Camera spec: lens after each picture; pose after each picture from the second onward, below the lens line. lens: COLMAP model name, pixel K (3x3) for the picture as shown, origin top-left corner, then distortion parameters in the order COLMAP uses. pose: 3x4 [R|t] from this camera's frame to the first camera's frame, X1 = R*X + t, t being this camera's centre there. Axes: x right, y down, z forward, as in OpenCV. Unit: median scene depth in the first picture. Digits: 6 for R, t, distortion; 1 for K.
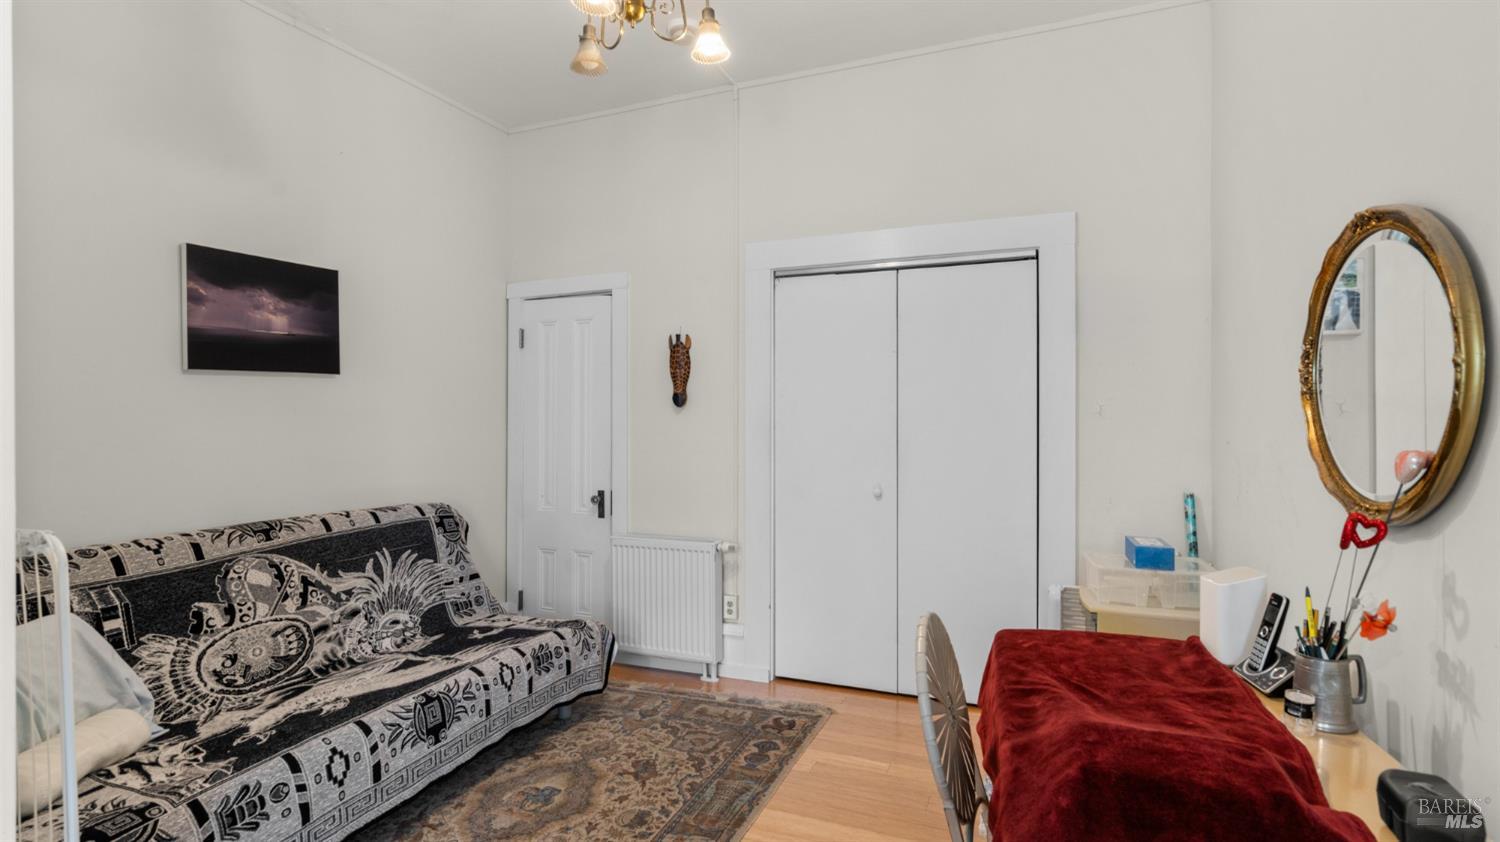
lens RADIAL K [[716.8, 0, 782.7], [0, 716.8, 414.4], [0, 0, 1]] dist [0.003366, 0.000207]
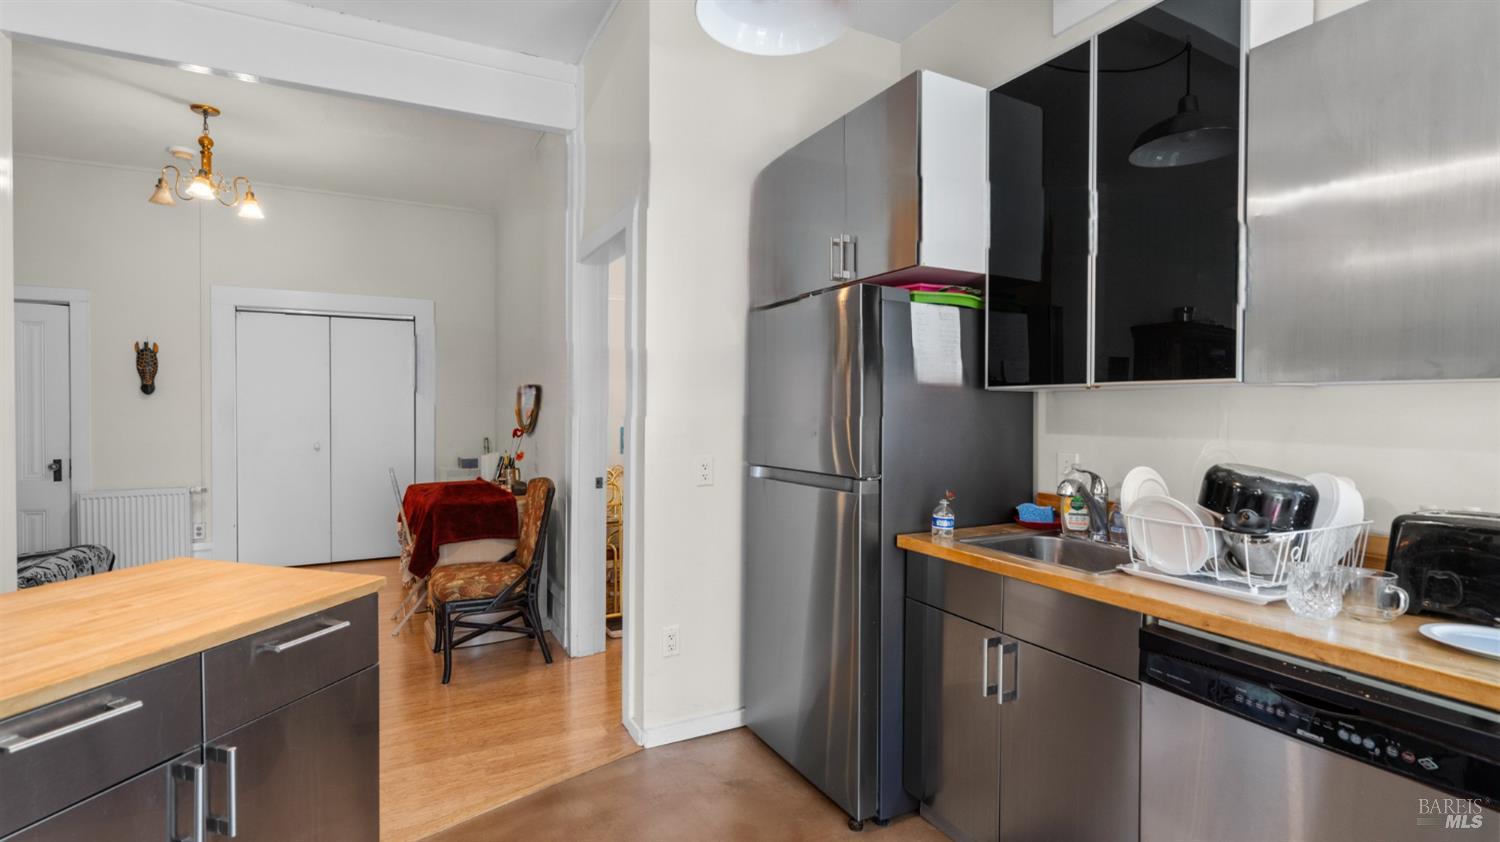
lens RADIAL K [[699.6, 0, 754.6], [0, 699.6, 412.0], [0, 0, 1]] dist [-0.038092, 0.013065]
pose [[0.664393, -0.002591, 0.747379, -0.367742], [-0.005868, 0.999945, 0.008683, 0.004837], [-0.747361, -0.010154, 0.664341, -0.789034]]
